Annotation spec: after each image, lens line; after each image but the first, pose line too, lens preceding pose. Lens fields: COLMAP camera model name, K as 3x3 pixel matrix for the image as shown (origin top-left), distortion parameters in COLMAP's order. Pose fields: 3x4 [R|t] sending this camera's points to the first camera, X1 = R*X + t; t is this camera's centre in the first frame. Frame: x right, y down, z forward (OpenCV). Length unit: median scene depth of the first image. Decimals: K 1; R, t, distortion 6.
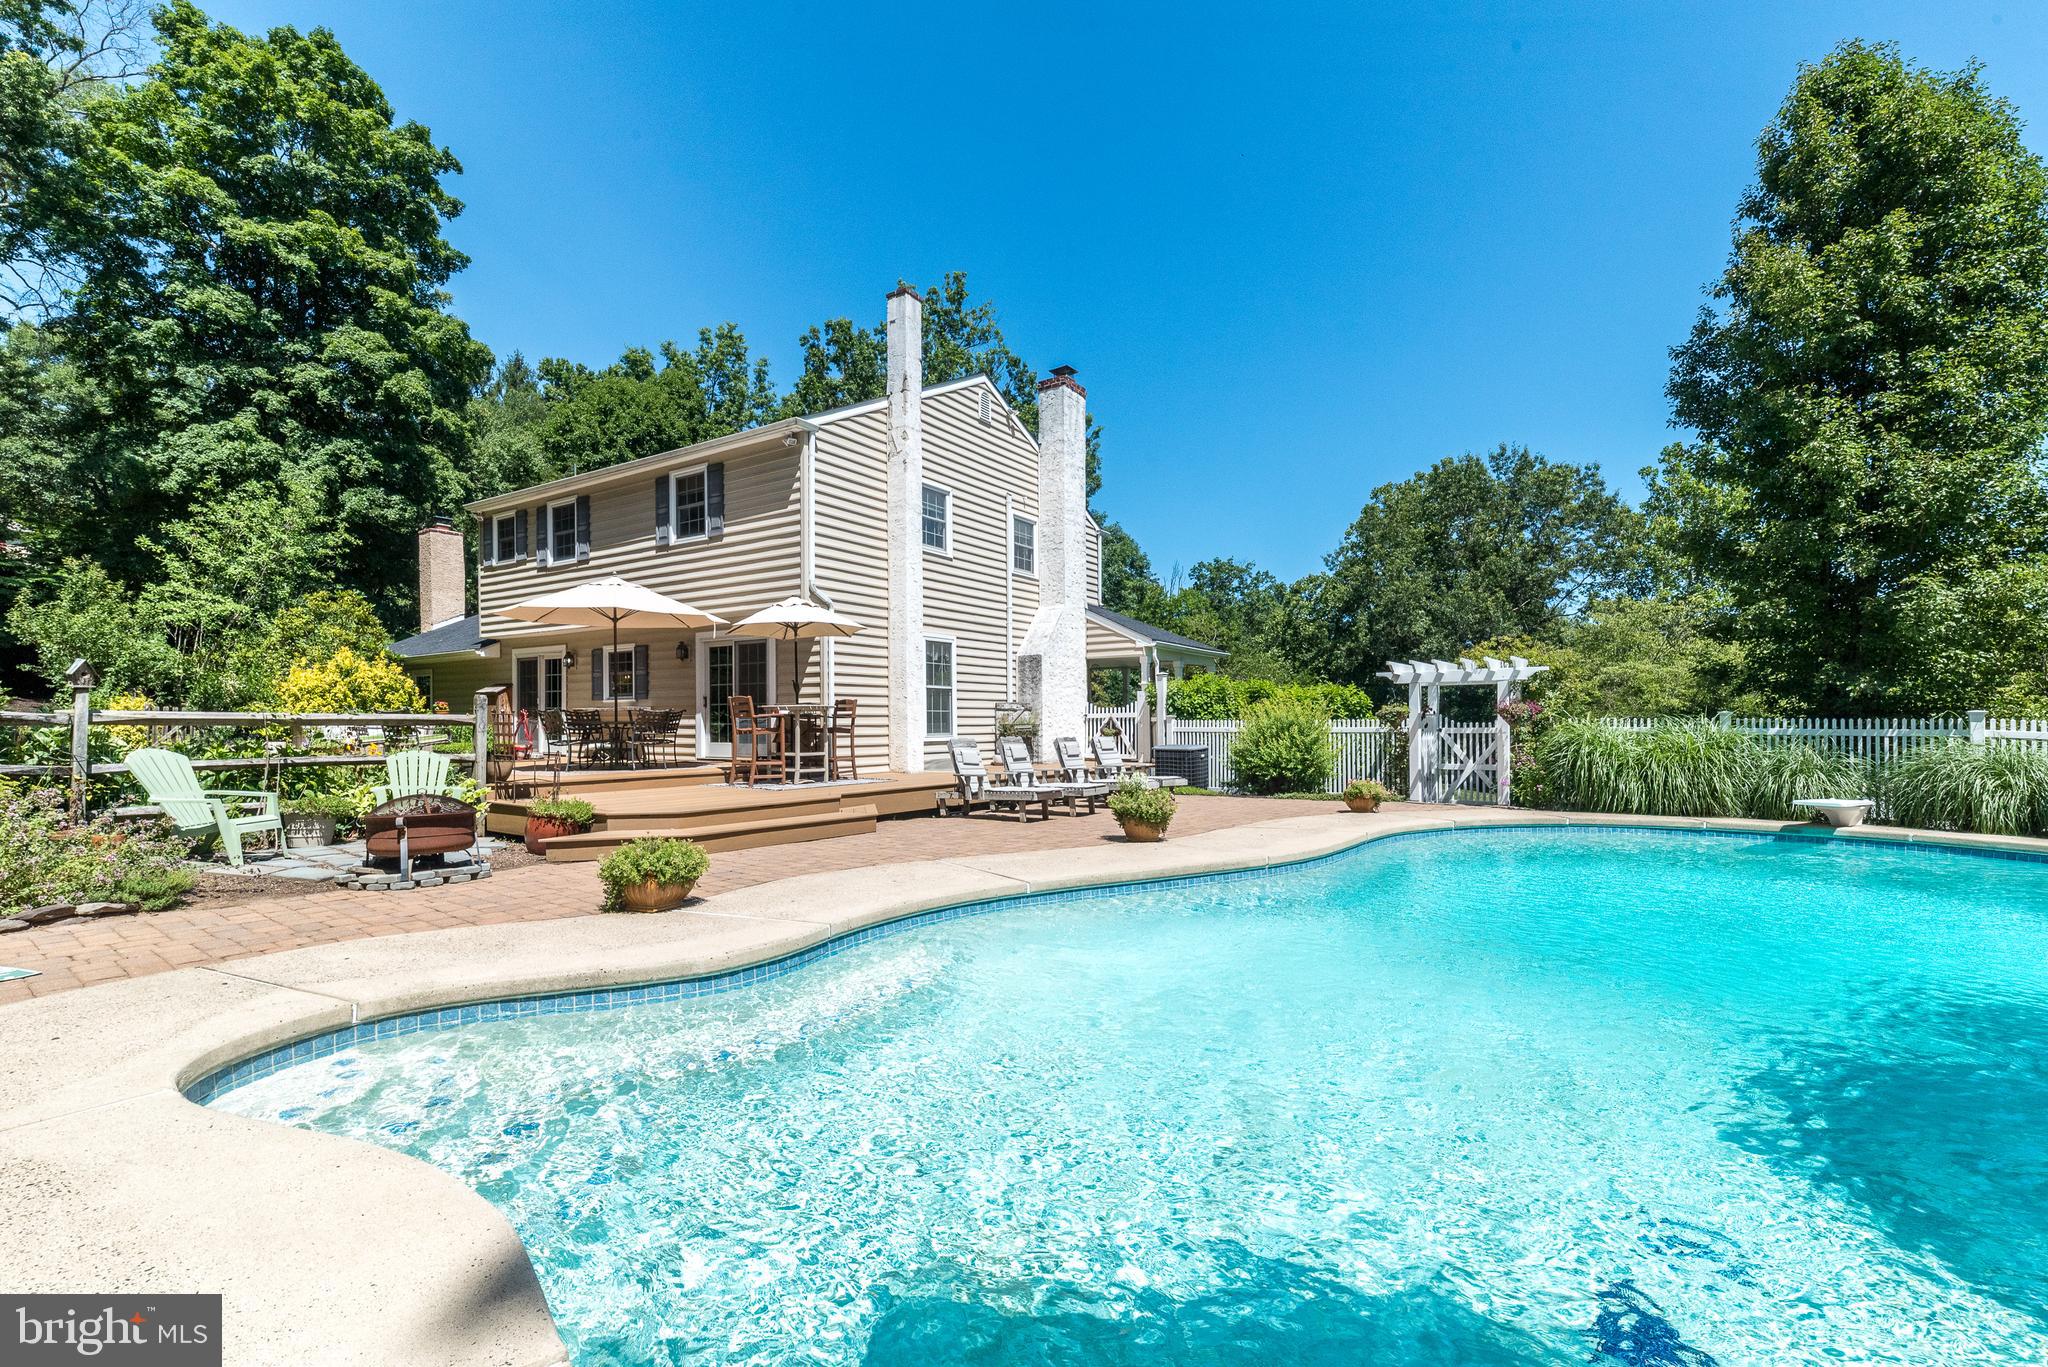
lens RADIAL K [[894.1, 0, 1023.5], [0, 894.1, 737.3], [0, 0, 1]] dist [0.006577, 0.001703]
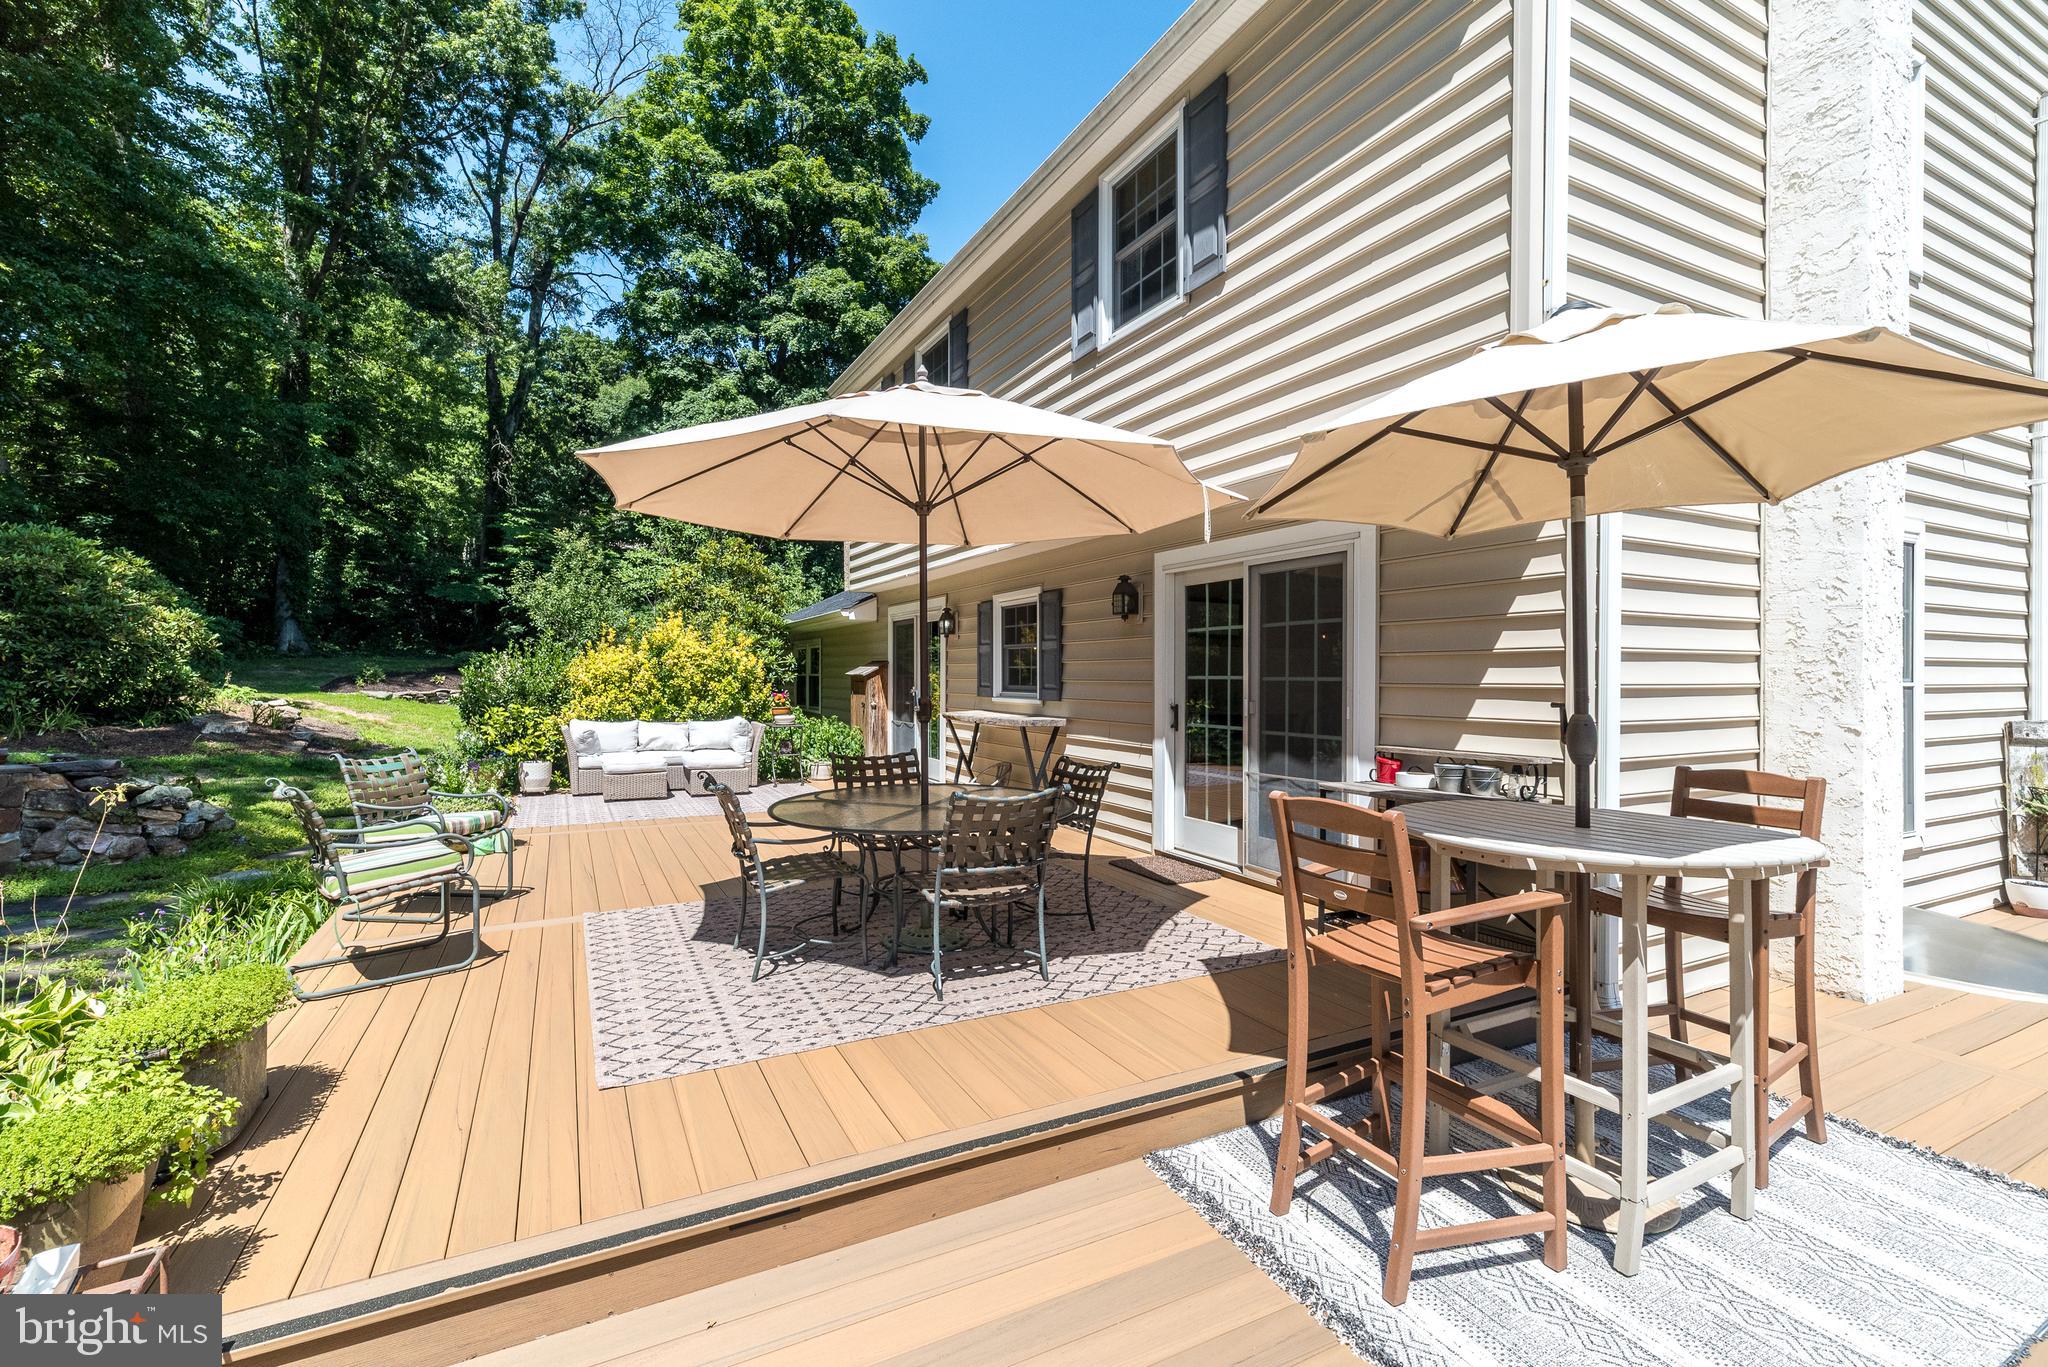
lens RADIAL K [[894.1, 0, 1018.3], [0, 894.1, 674.9], [0, 0, 1]] dist [0.006577, 0.001703]
pose [[0.868536, 0.005675, -0.495593, -0.191416], [-0.012370, 0.999871, -0.010229, -0.048871], [0.495471, 0.015014, 0.868494, 0.543106]]
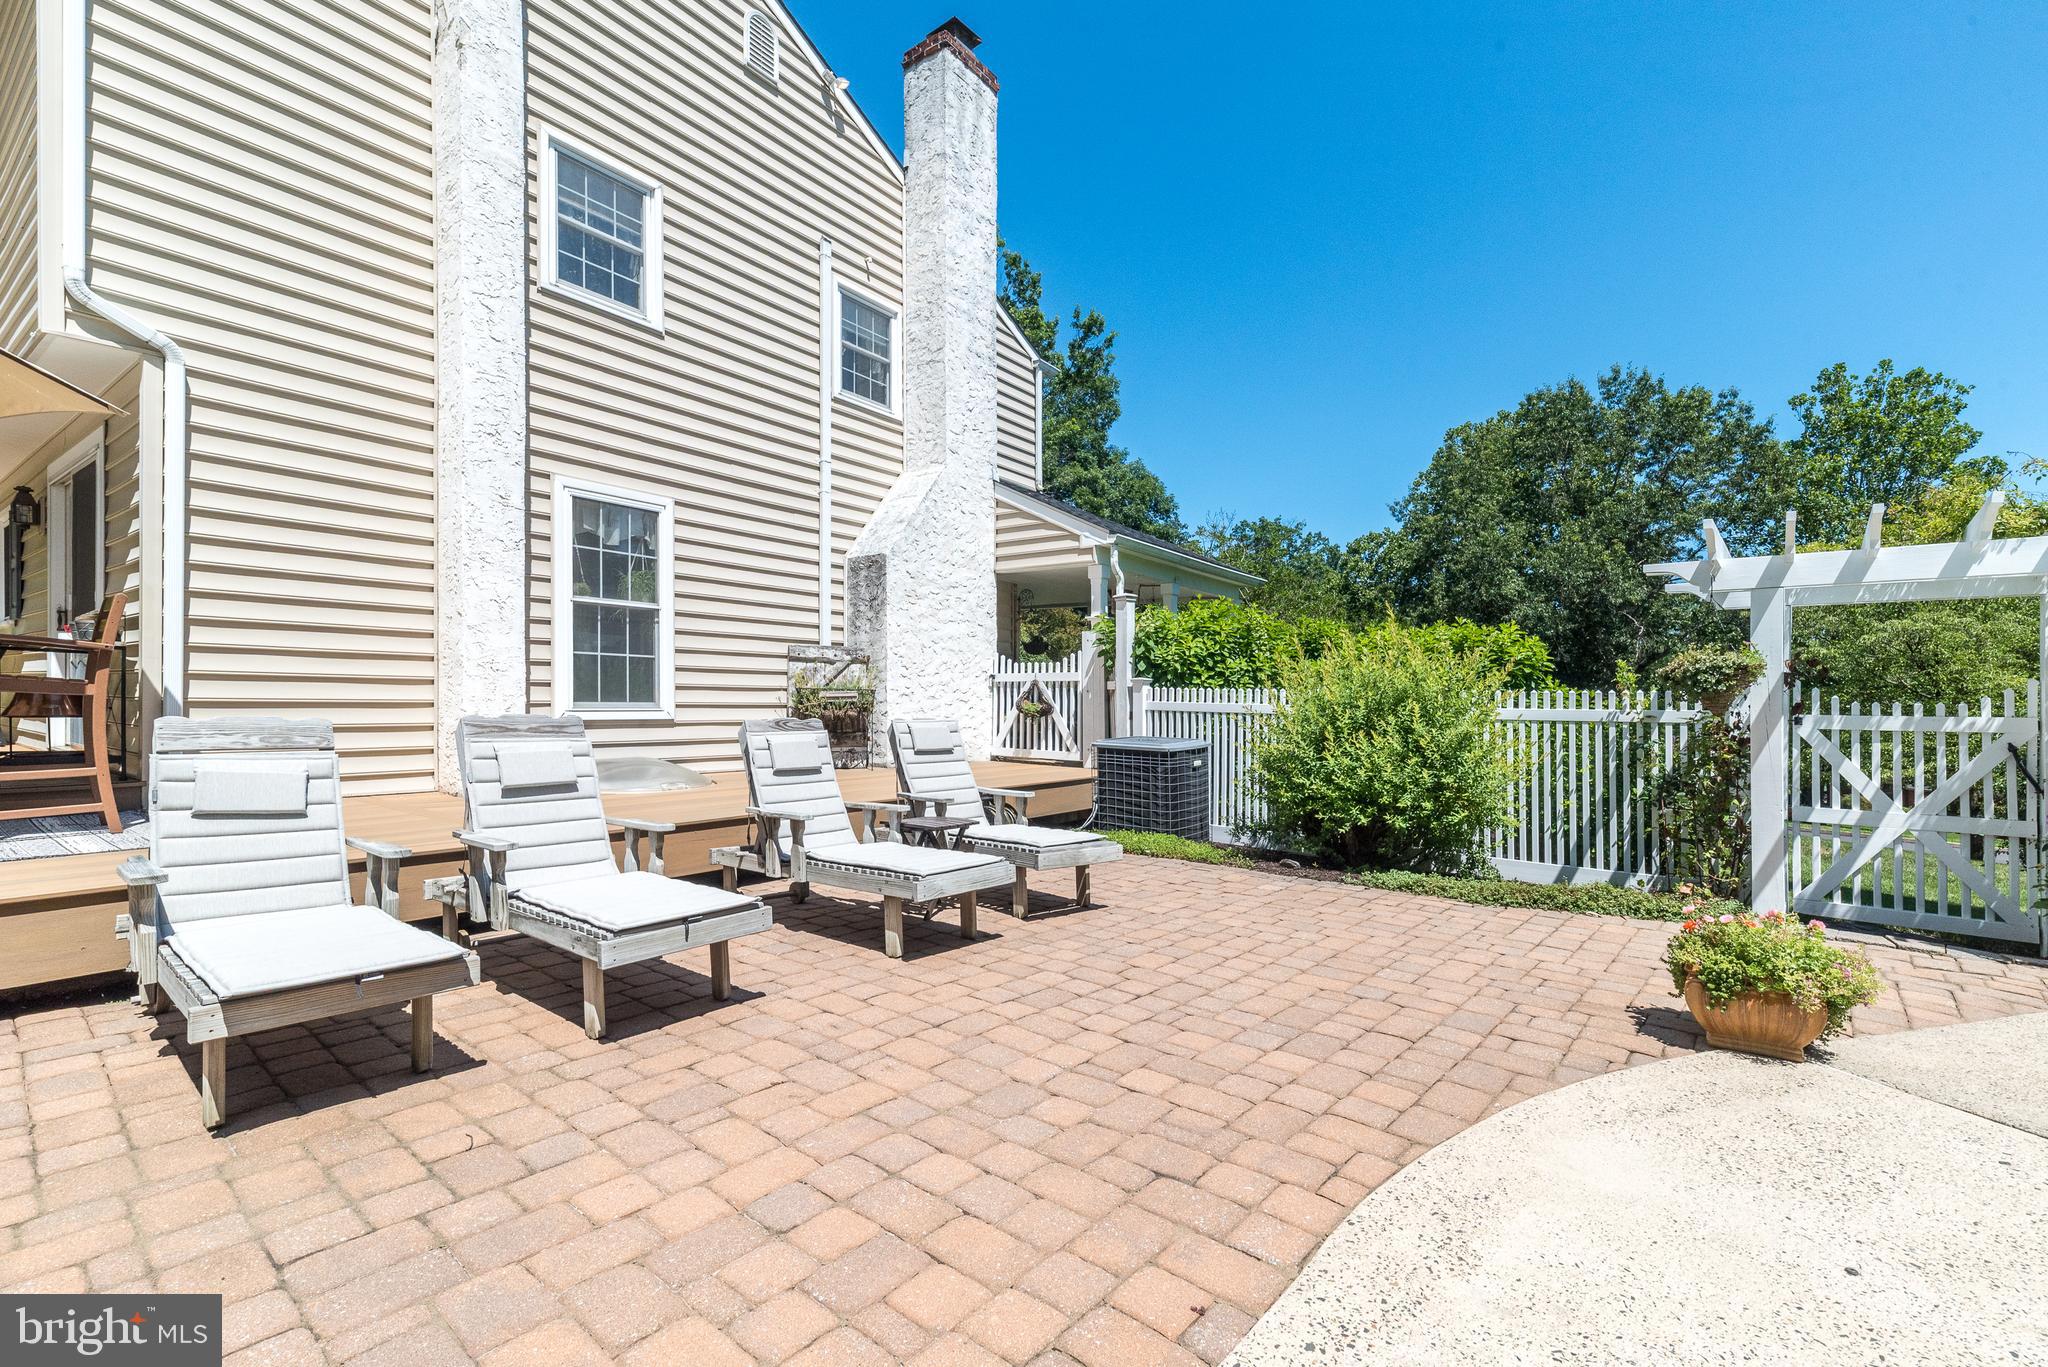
lens RADIAL K [[894.1, 0, 1023.7], [0, 894.1, 664.6], [0, 0, 1]] dist [0.006577, 0.001703]
pose [[0.998533, 0.017831, -0.051127, 0.132026], [-0.020563, 0.998361, -0.053418, -0.003924], [0.050090, 0.054391, 0.997263, 0.524251]]
